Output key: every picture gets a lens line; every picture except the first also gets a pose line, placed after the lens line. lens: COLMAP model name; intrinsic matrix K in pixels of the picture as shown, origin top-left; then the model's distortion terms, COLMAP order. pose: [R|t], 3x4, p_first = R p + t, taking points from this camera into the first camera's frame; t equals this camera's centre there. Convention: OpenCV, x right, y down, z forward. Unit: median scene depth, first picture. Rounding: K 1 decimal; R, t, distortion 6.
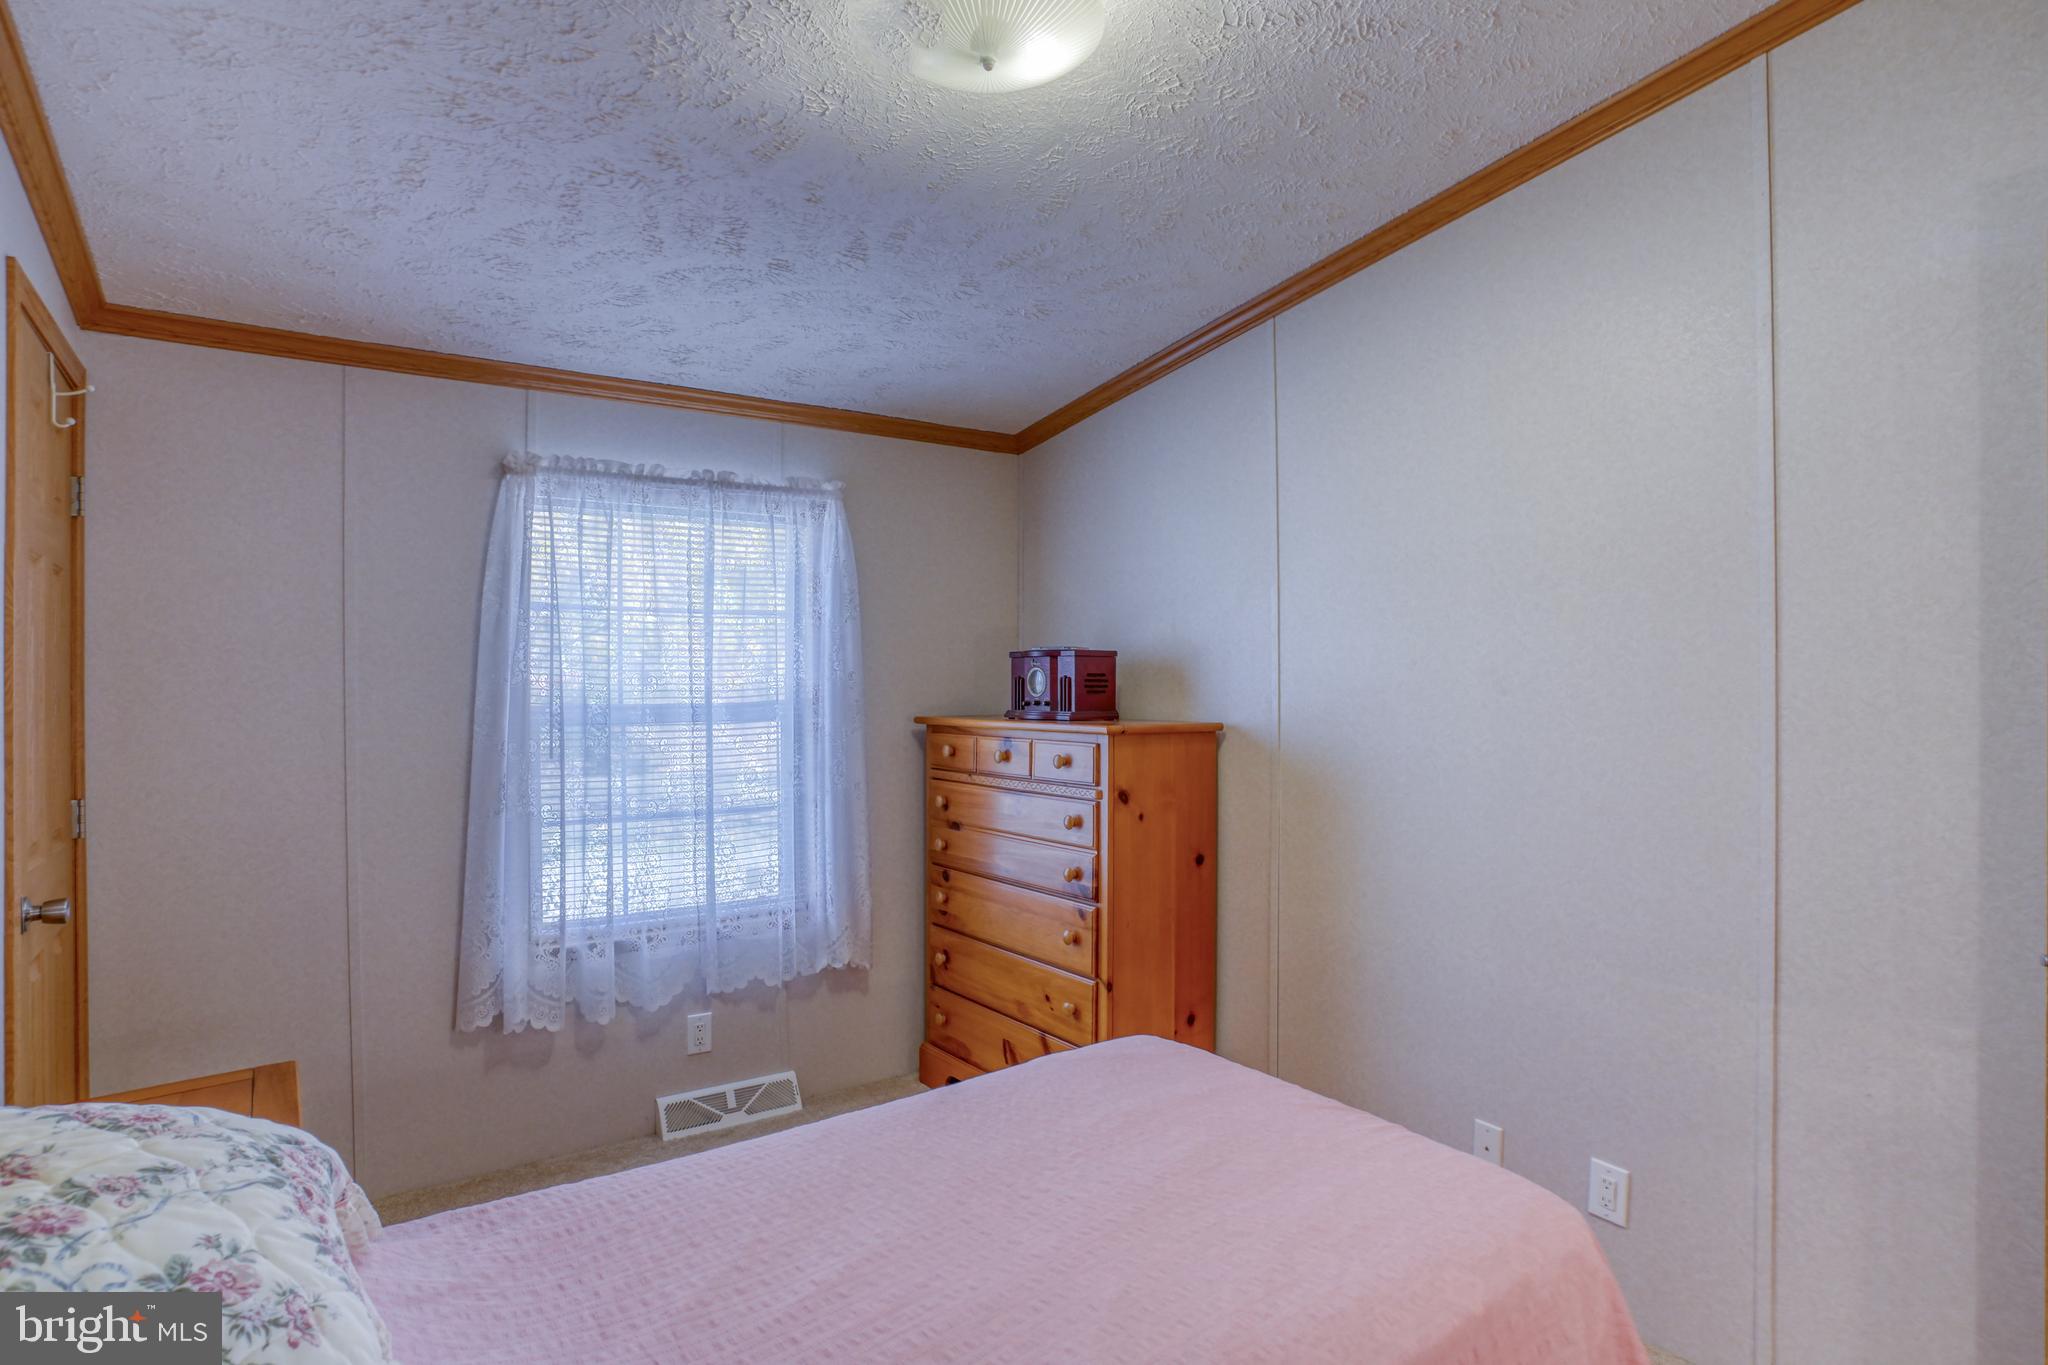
lens RADIAL K [[1053.1, 0, 1016.1], [0, 1053.1, 656.9], [0, 0, 1]] dist [-0.073415, 0.038556]
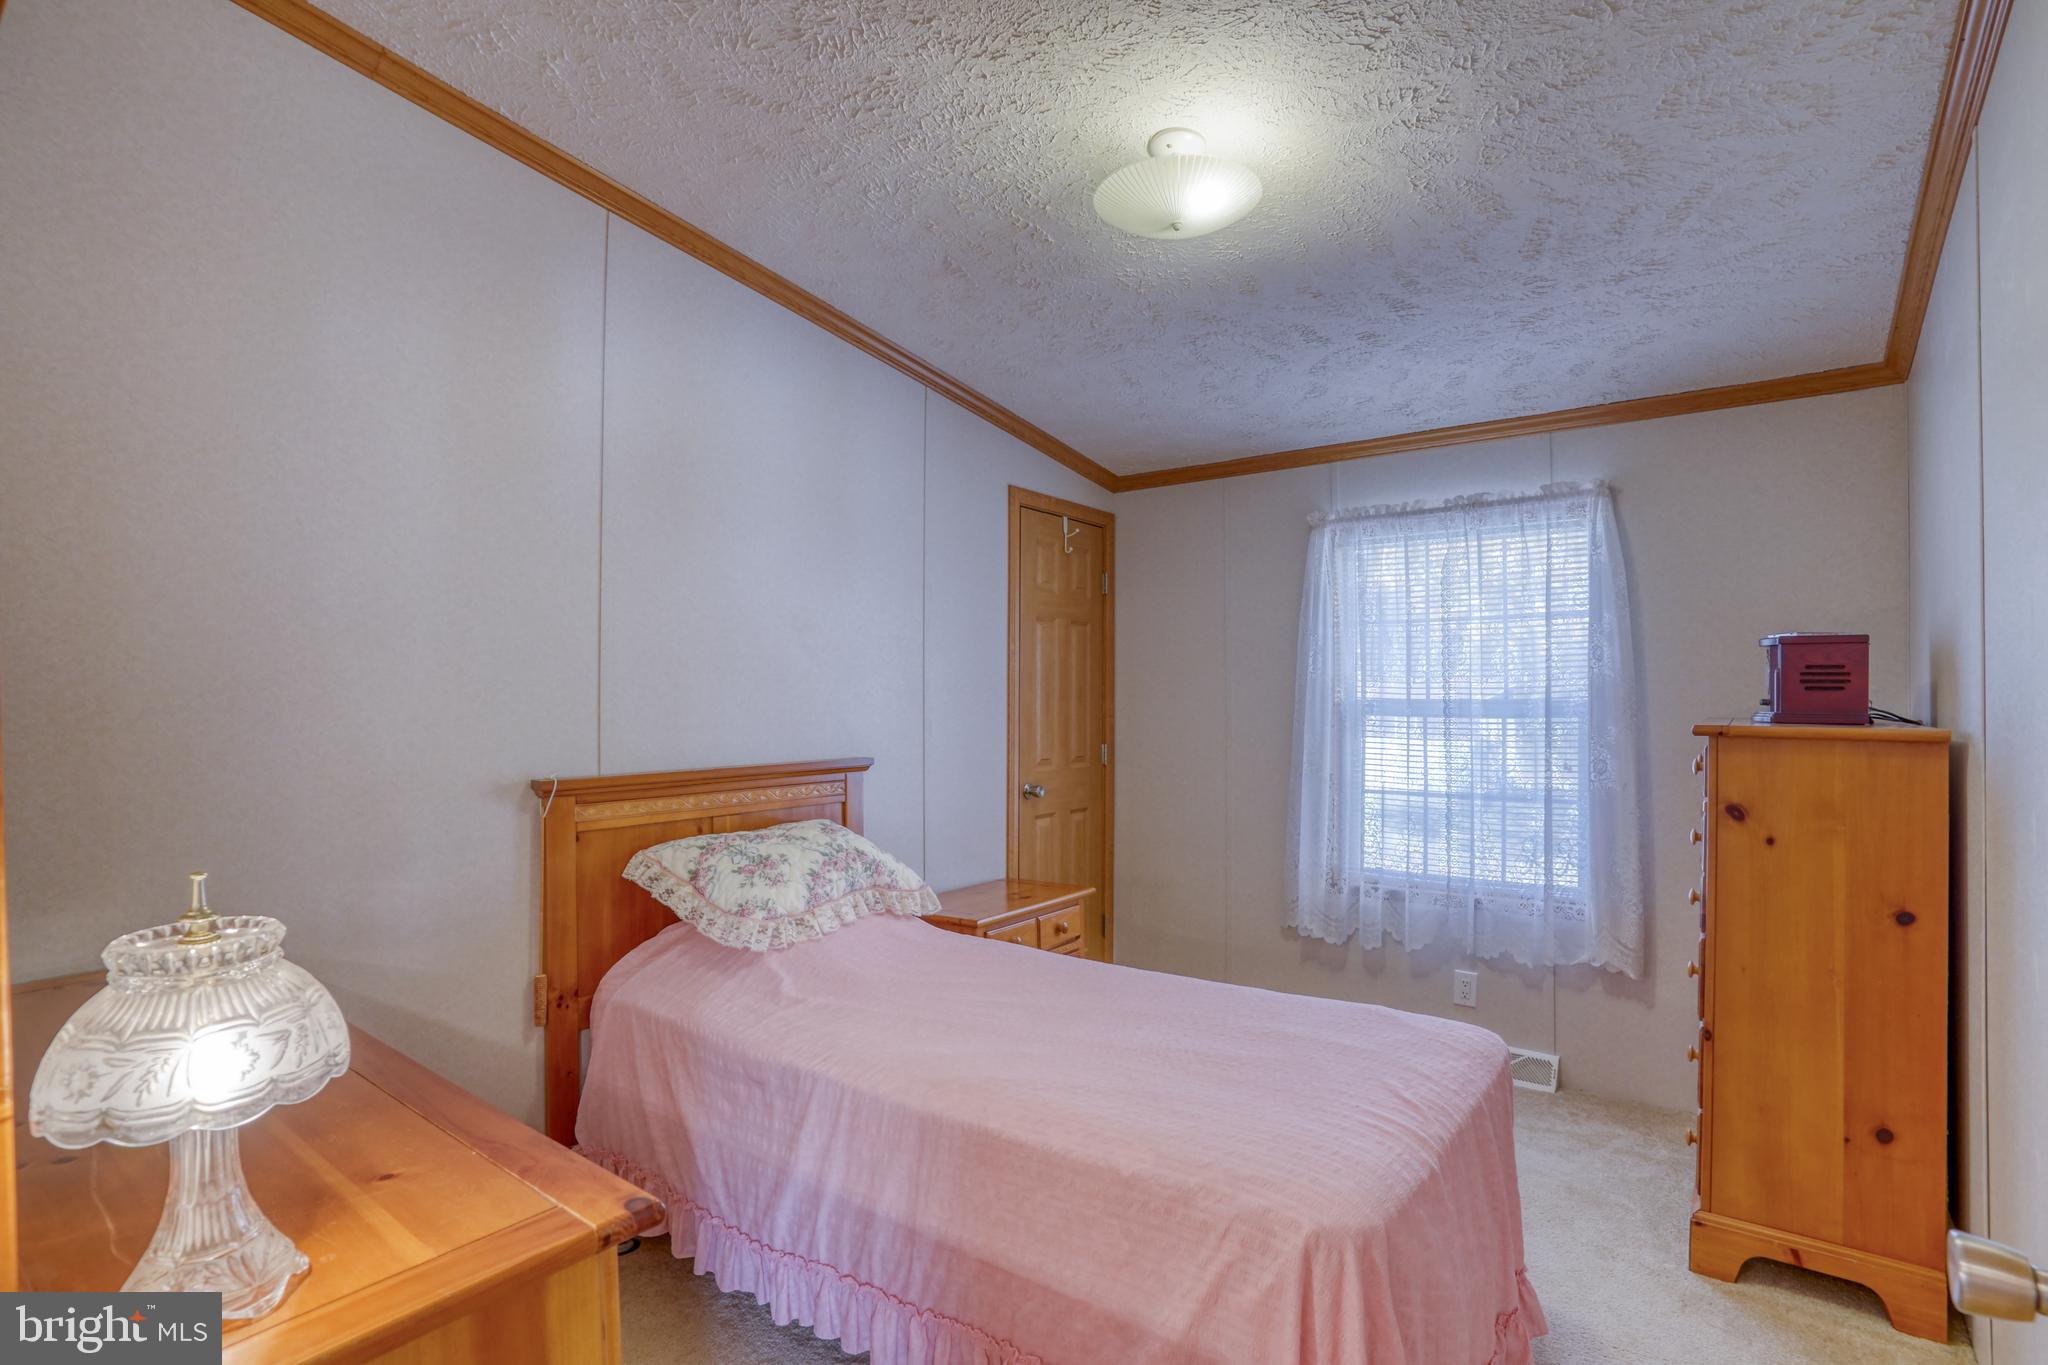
lens RADIAL K [[1053.1, 0, 1016.1], [0, 1053.1, 656.9], [0, 0, 1]] dist [-0.073415, 0.038556]
pose [[0.290393, -0.029764, -0.956445, 0.668441], [0.017628, 0.999513, -0.025752, 0.019532], [0.956745, -0.009382, 0.290776, 0.205221]]
